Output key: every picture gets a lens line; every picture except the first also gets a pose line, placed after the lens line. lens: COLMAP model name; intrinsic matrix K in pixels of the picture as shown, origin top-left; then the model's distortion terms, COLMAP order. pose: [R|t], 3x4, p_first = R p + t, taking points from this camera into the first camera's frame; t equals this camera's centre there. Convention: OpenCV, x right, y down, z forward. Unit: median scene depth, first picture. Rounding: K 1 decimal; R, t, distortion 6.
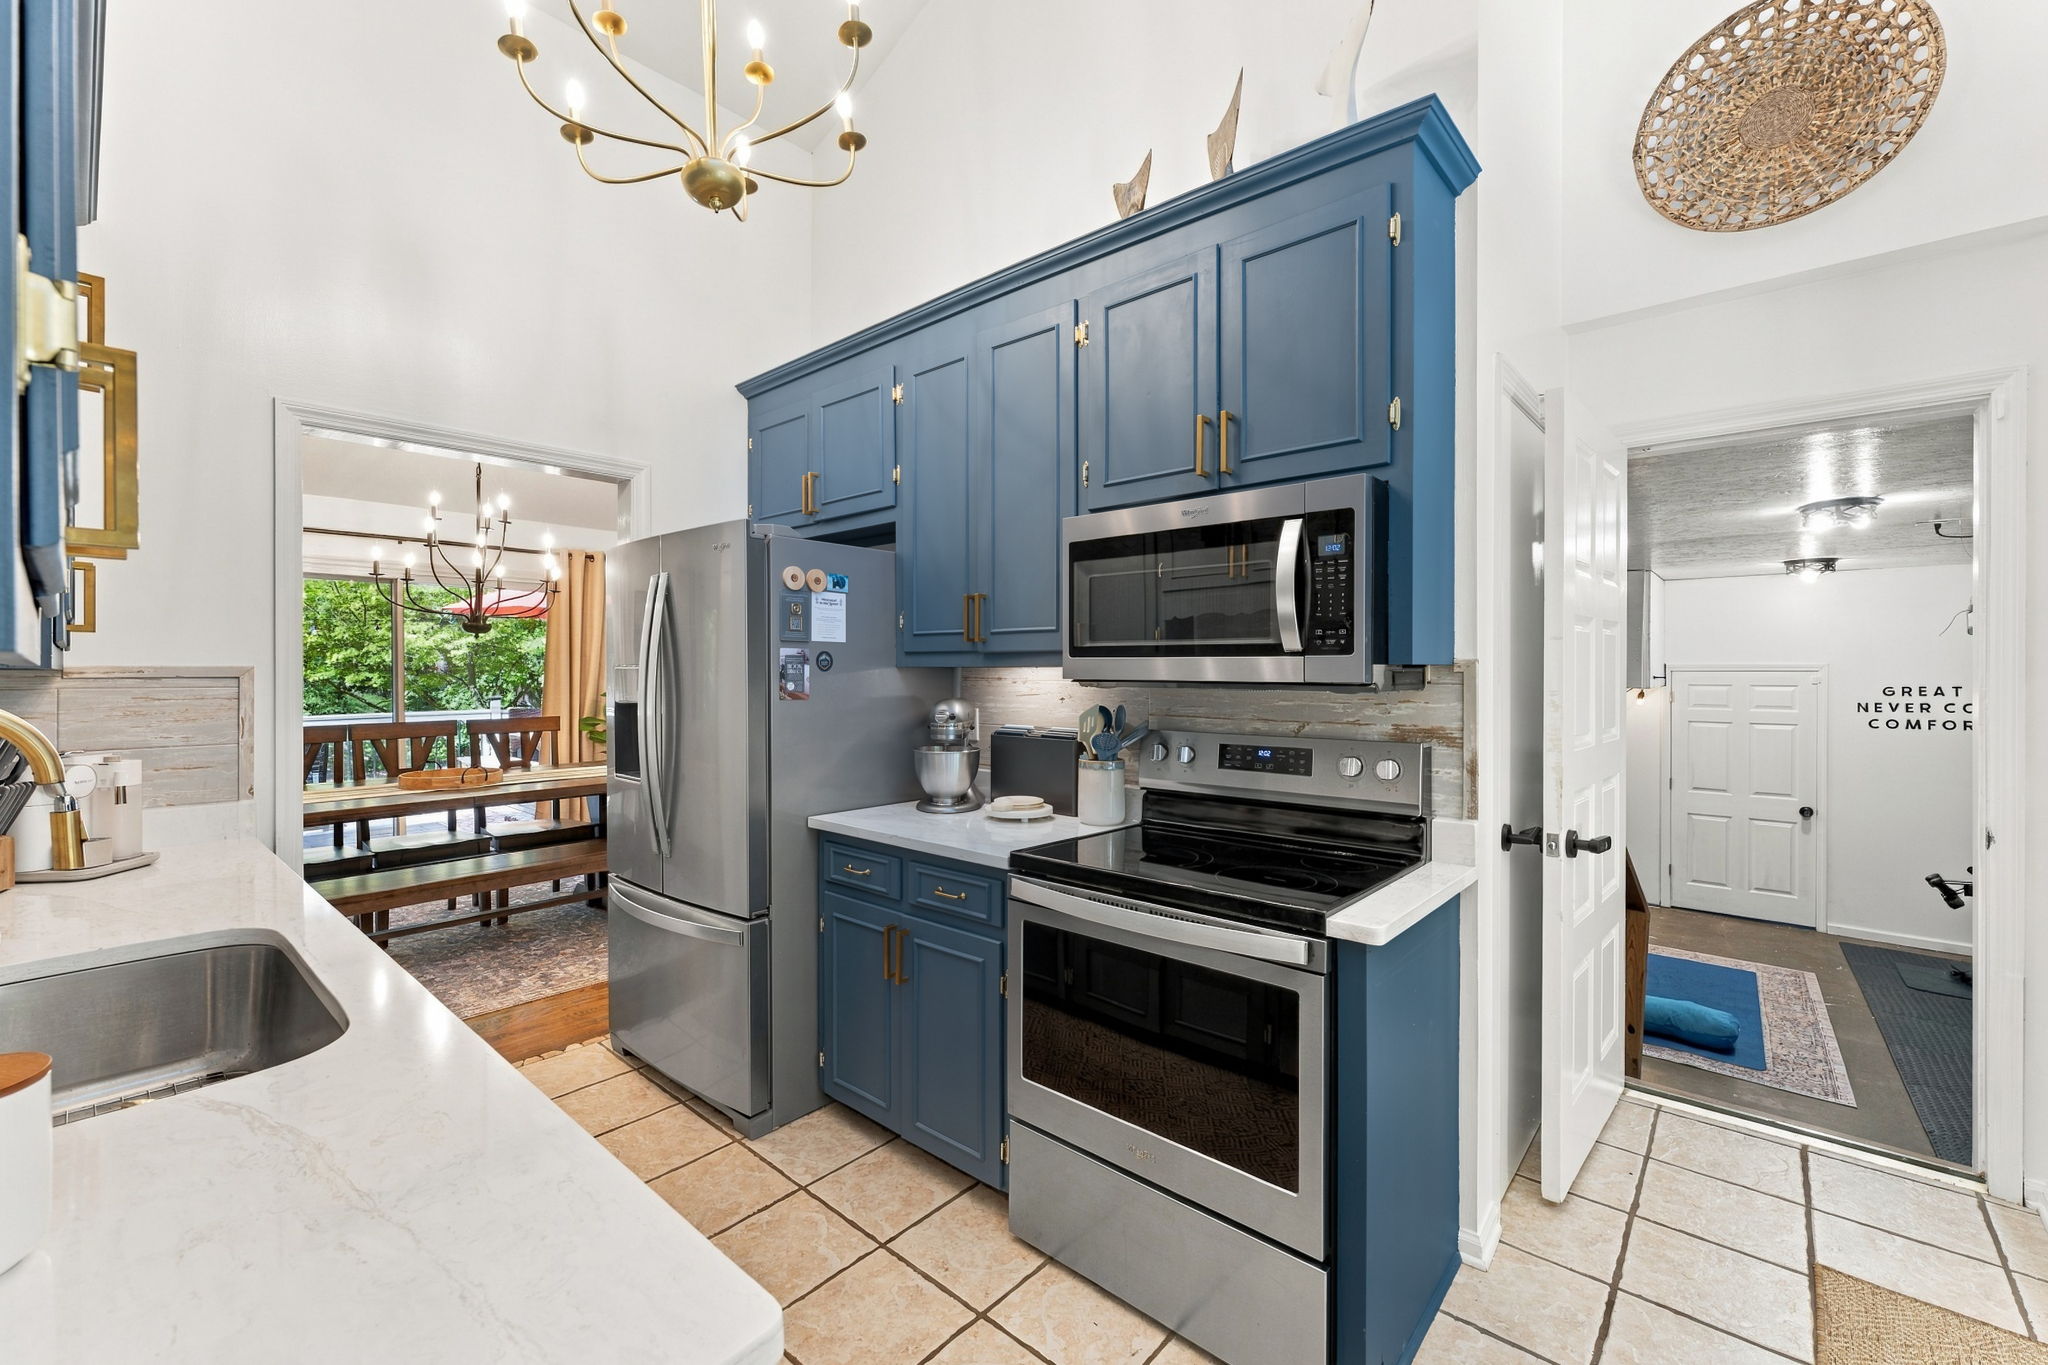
lens RADIAL K [[829.8, 0, 1028.3], [0, 829.8, 676.9], [0, 0, 1]] dist [0.000878, -0.000026]
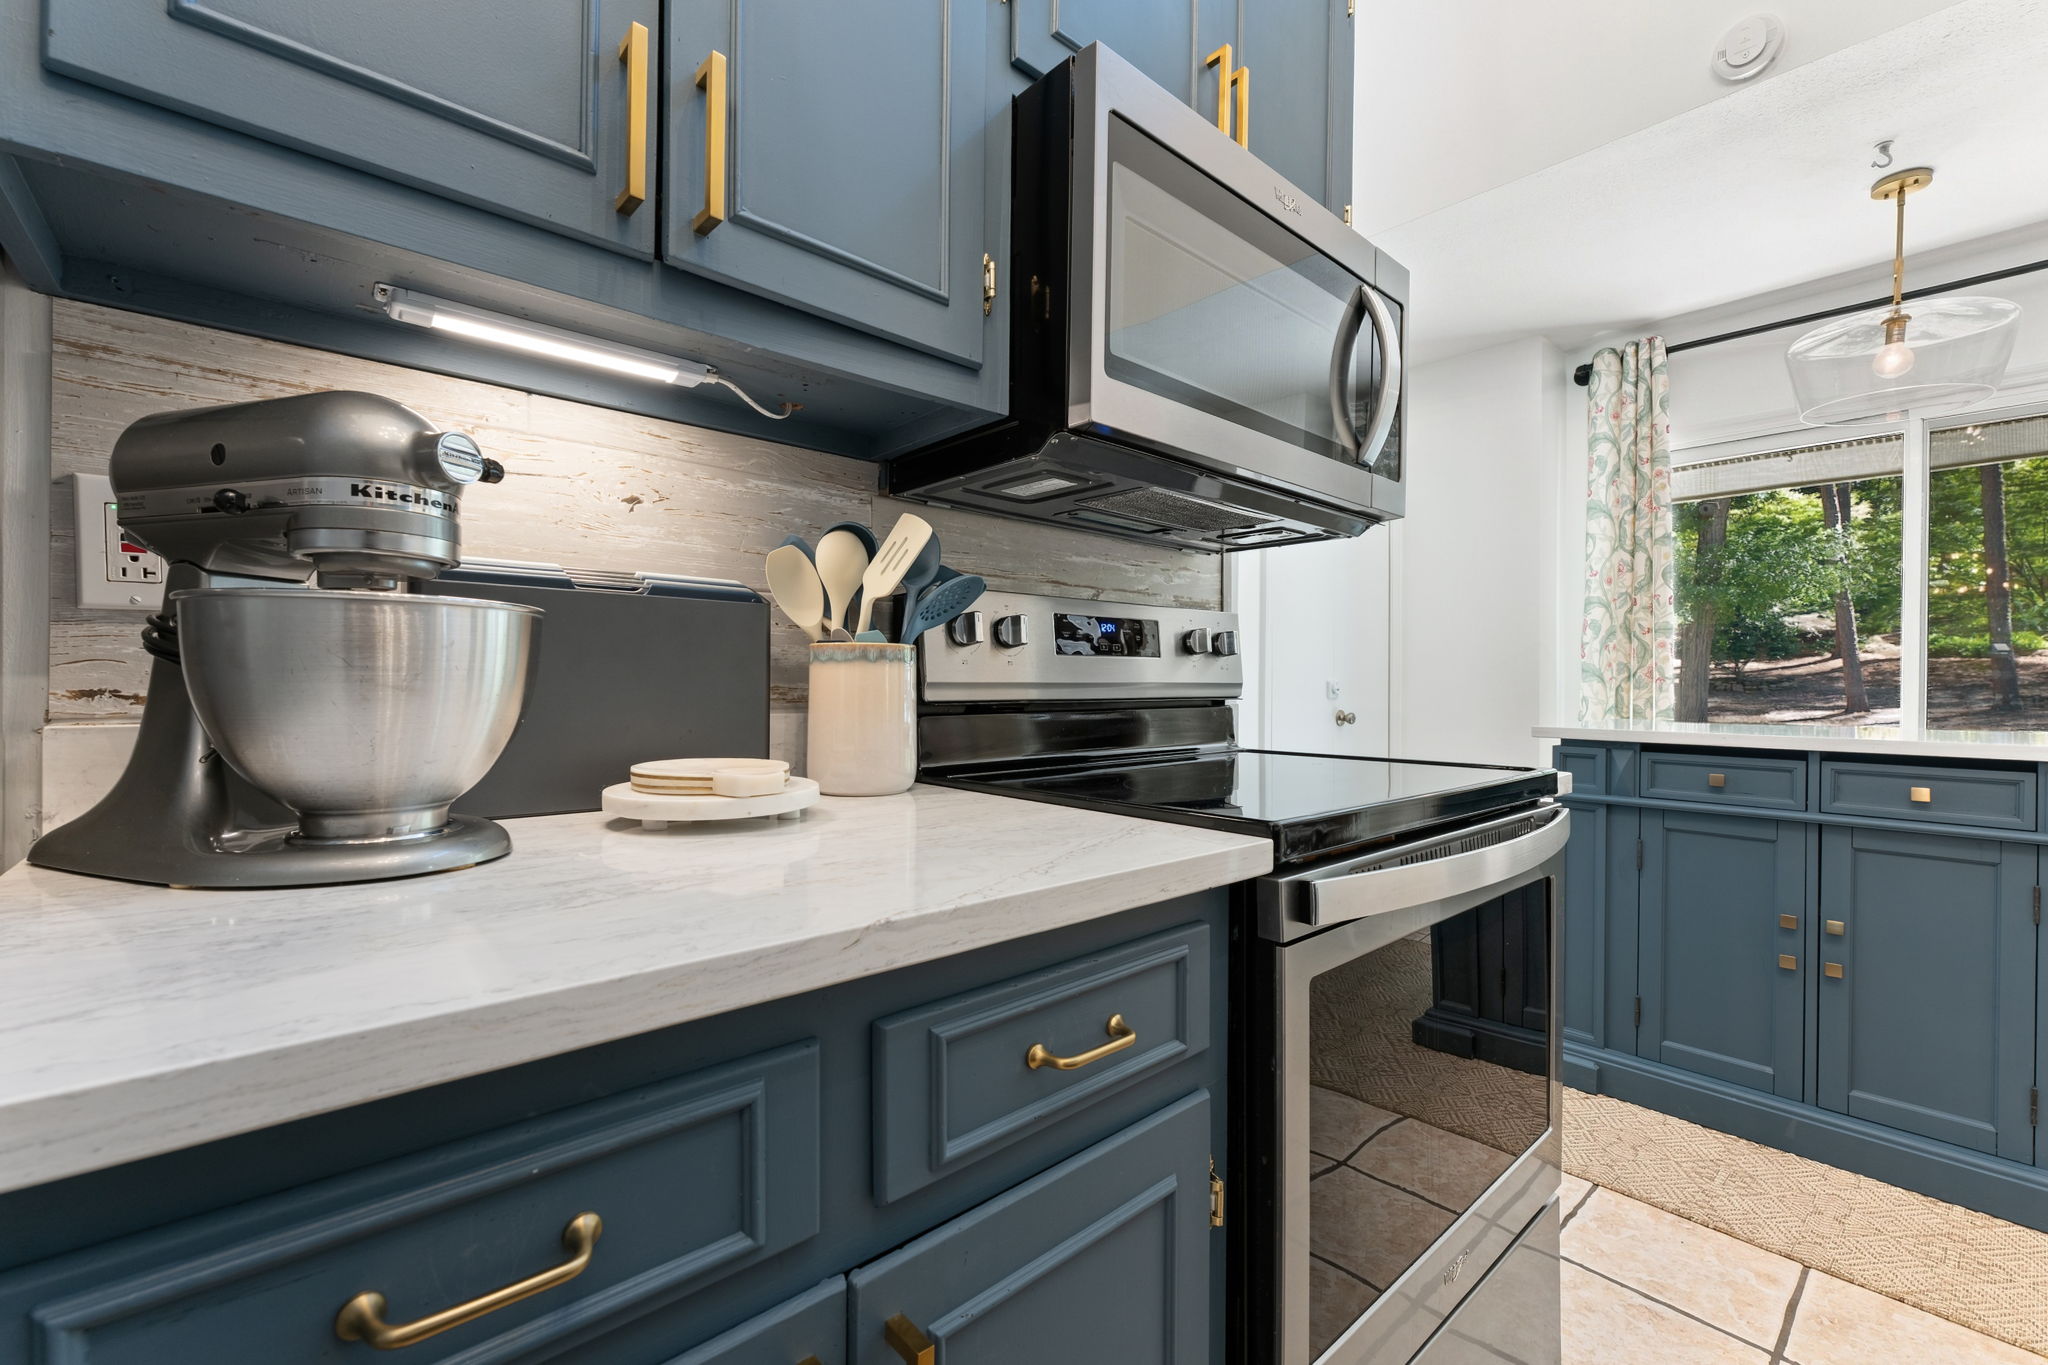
lens RADIAL K [[859.3, 0, 1021.4], [0, 859.3, 688.8], [0, 0, 1]] dist [0.000693, 0.000010]
pose [[0.127048, -0.005325, 0.991882, -0.390555], [0.002115, 0.999985, 0.005097, 0.134128], [-0.991894, 0.001451, 0.127057, 0.965724]]
